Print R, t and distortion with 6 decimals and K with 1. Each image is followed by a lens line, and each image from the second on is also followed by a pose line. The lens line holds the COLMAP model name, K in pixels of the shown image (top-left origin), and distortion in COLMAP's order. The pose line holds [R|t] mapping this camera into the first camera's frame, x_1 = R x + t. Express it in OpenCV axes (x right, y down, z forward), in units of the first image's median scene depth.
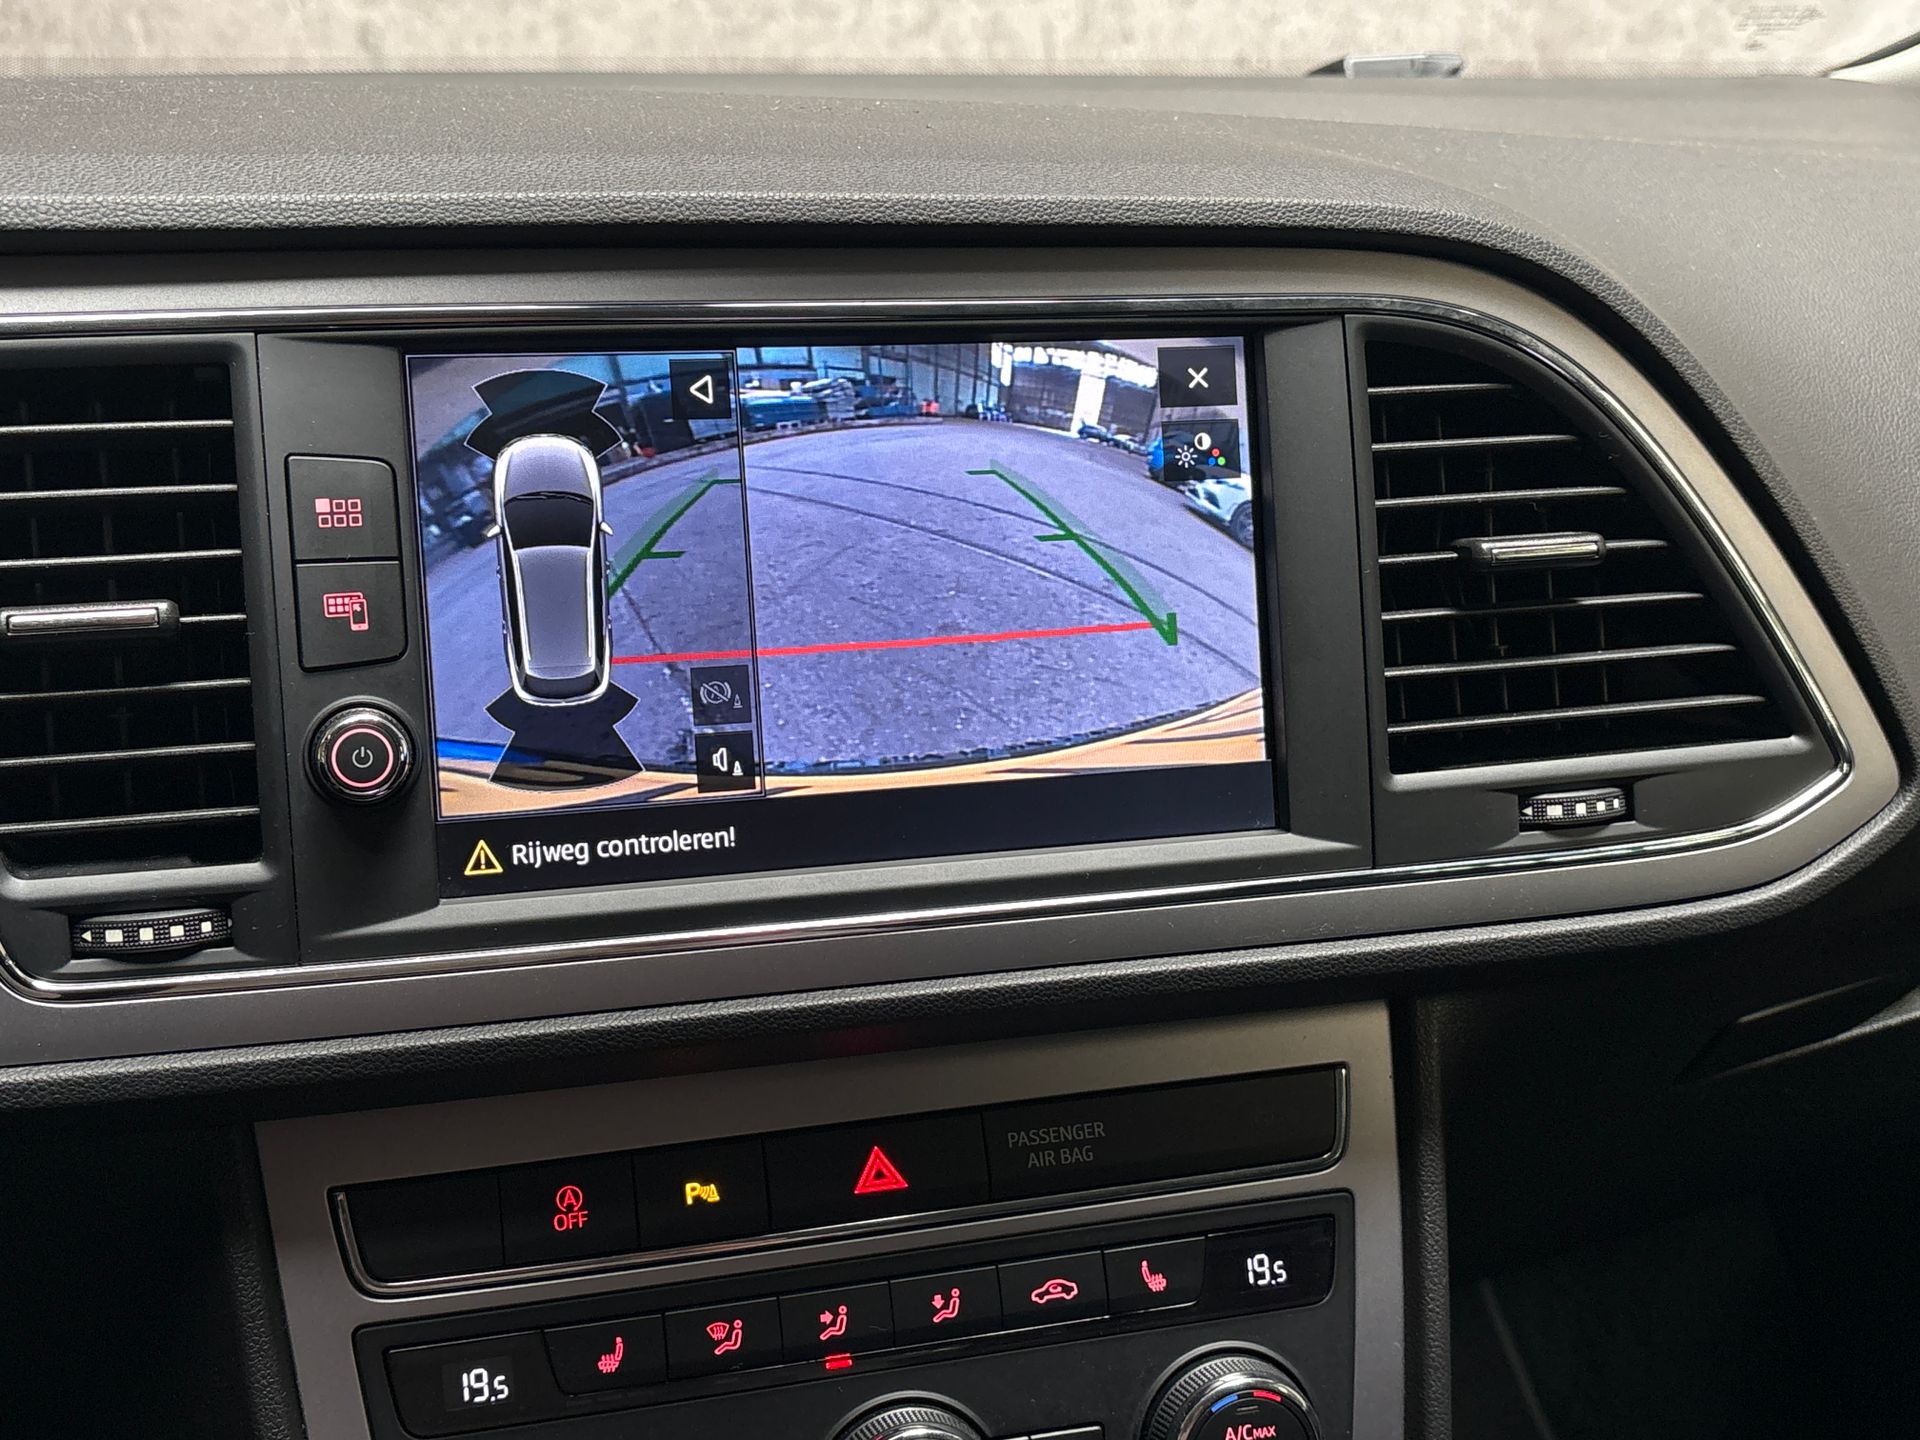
lens RADIAL K [[2186.9, 0, 960.3], [0, 2186.9, 718.3], [0, 0, 1]] dist [0.042445, 0.000000]
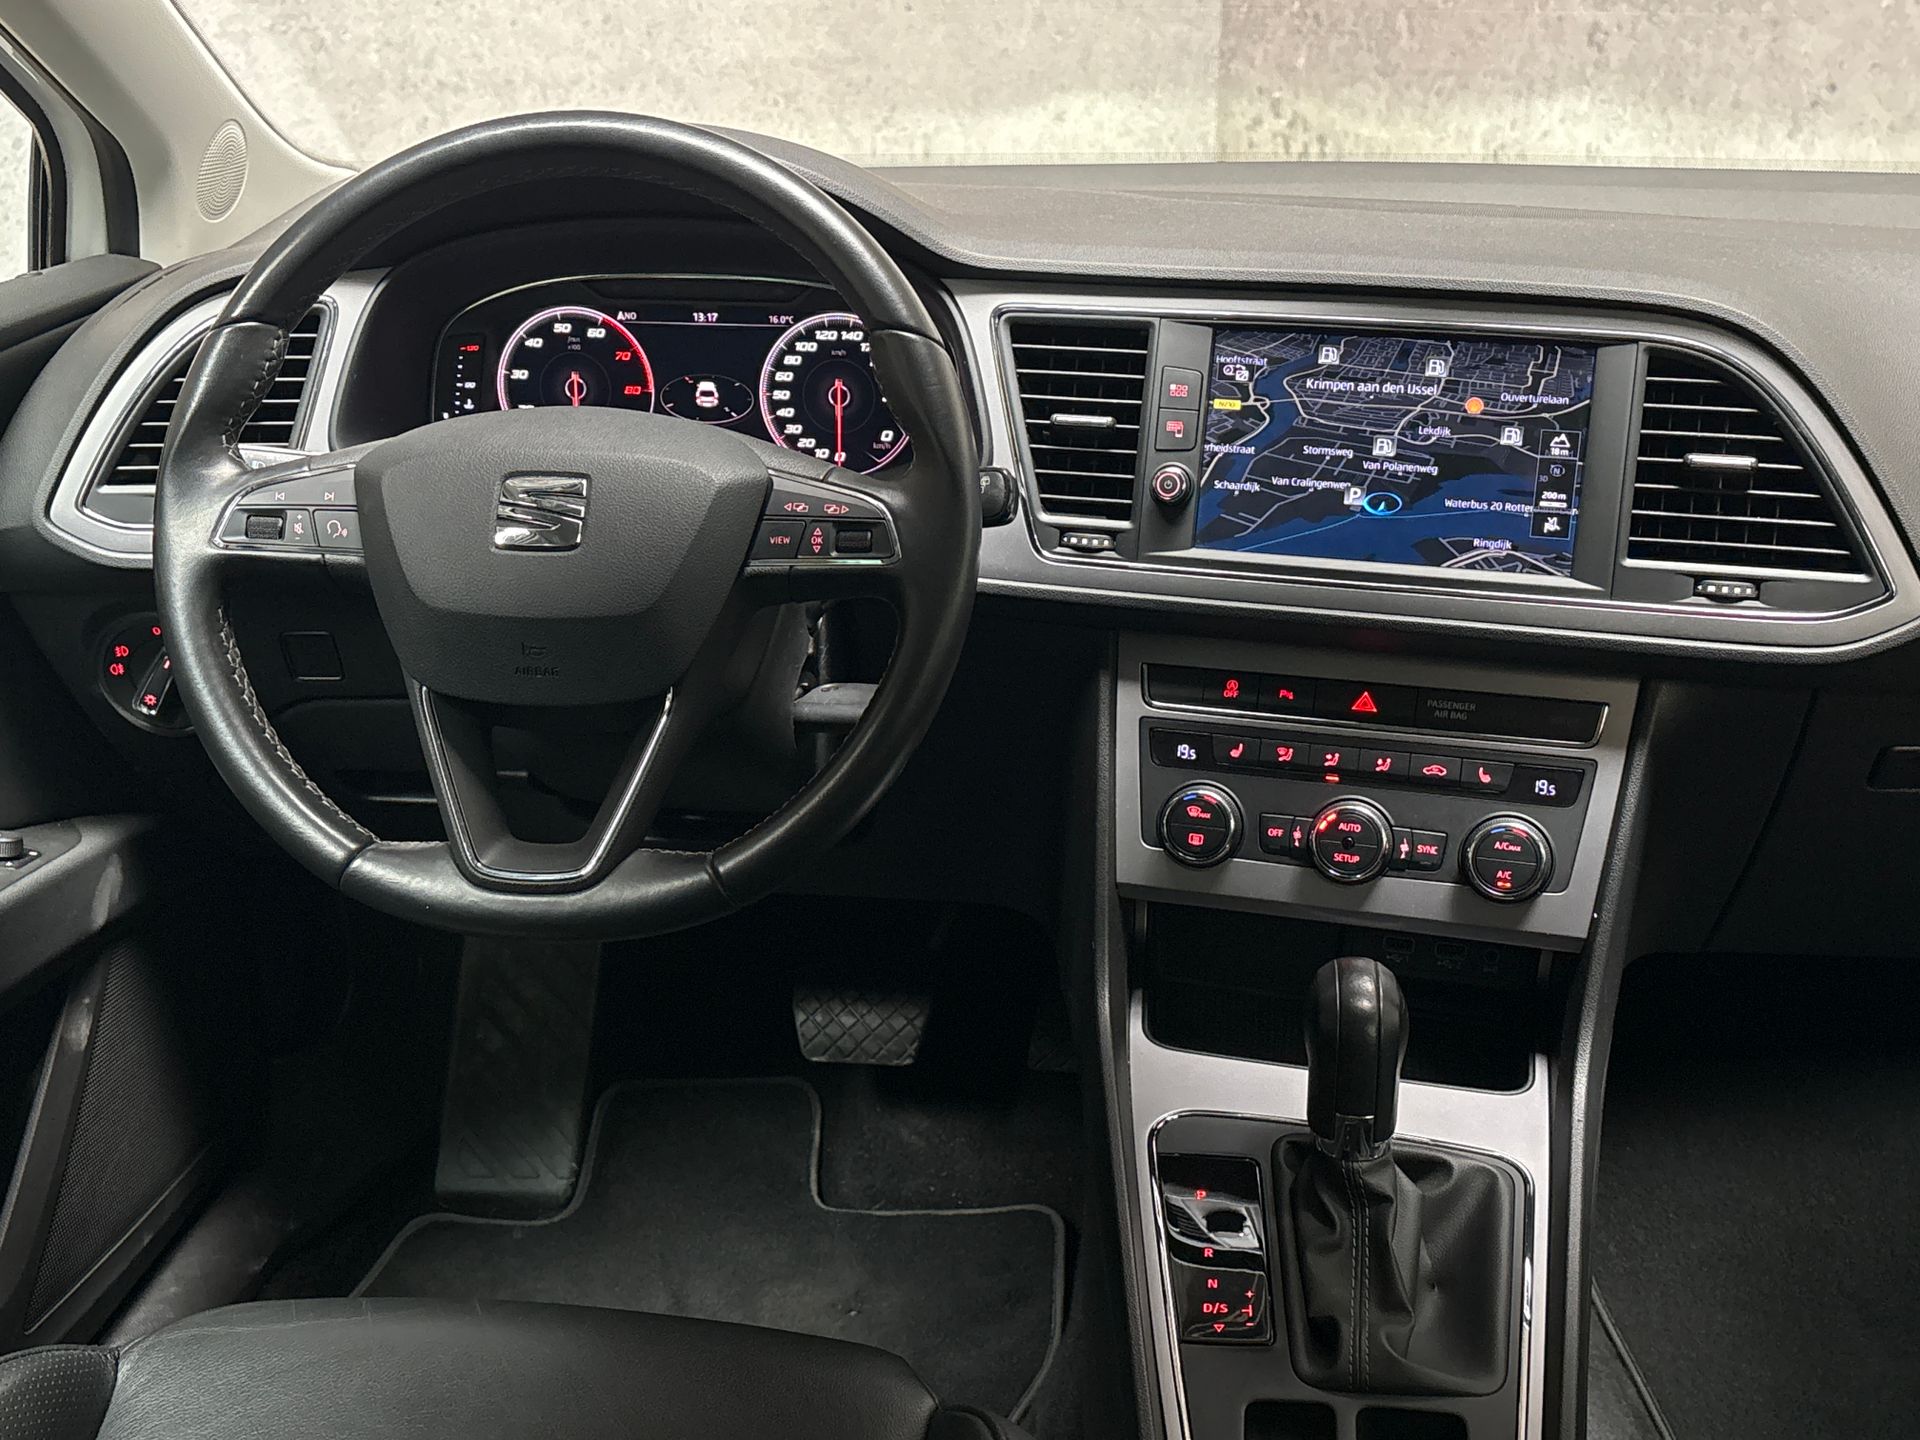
lens RADIAL K [[2186.9, 0, 944.4], [0, 2186.9, 728.5], [0, 0, 1]] dist [0.042445, 0.000000]
pose [[0.847937, 0.164562, -0.503906, 0.761388], [-0.154085, 0.986064, 0.062738, 0.161353], [0.507208, 0.024447, 0.861477, -1.212648]]
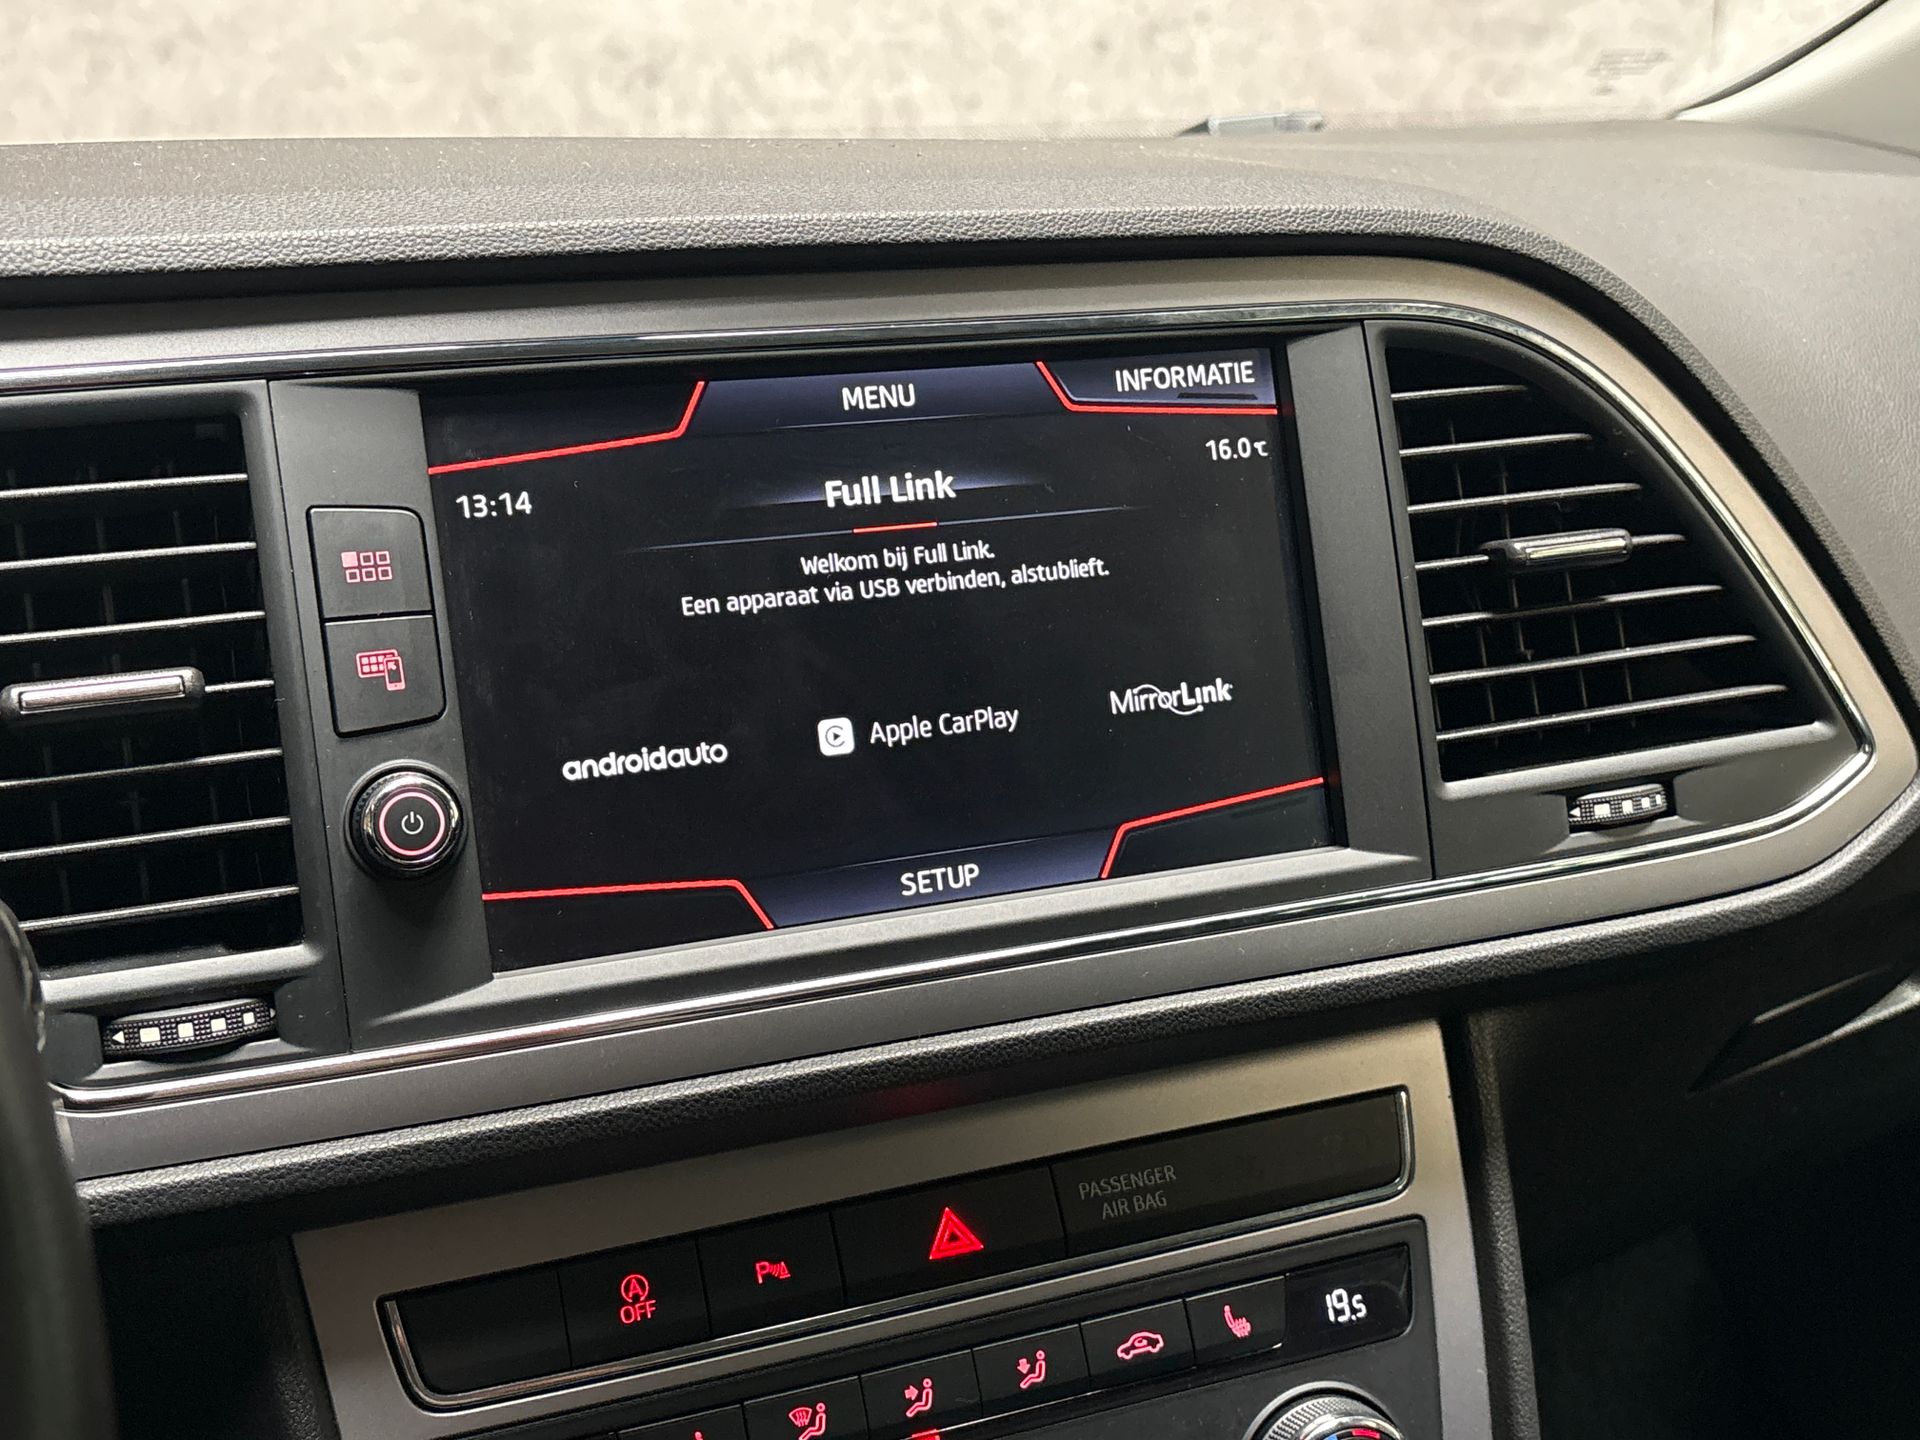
lens RADIAL K [[2186.9, 0, 963.4], [0, 2186.9, 727.3], [0, 0, 1]] dist [0.042445, 0.000000]
pose [[0.993730, -0.062861, 0.092457, -0.108885], [0.066840, 0.996938, -0.040586, 0.027062], [-0.089623, 0.046512, 0.994889, 0.042889]]
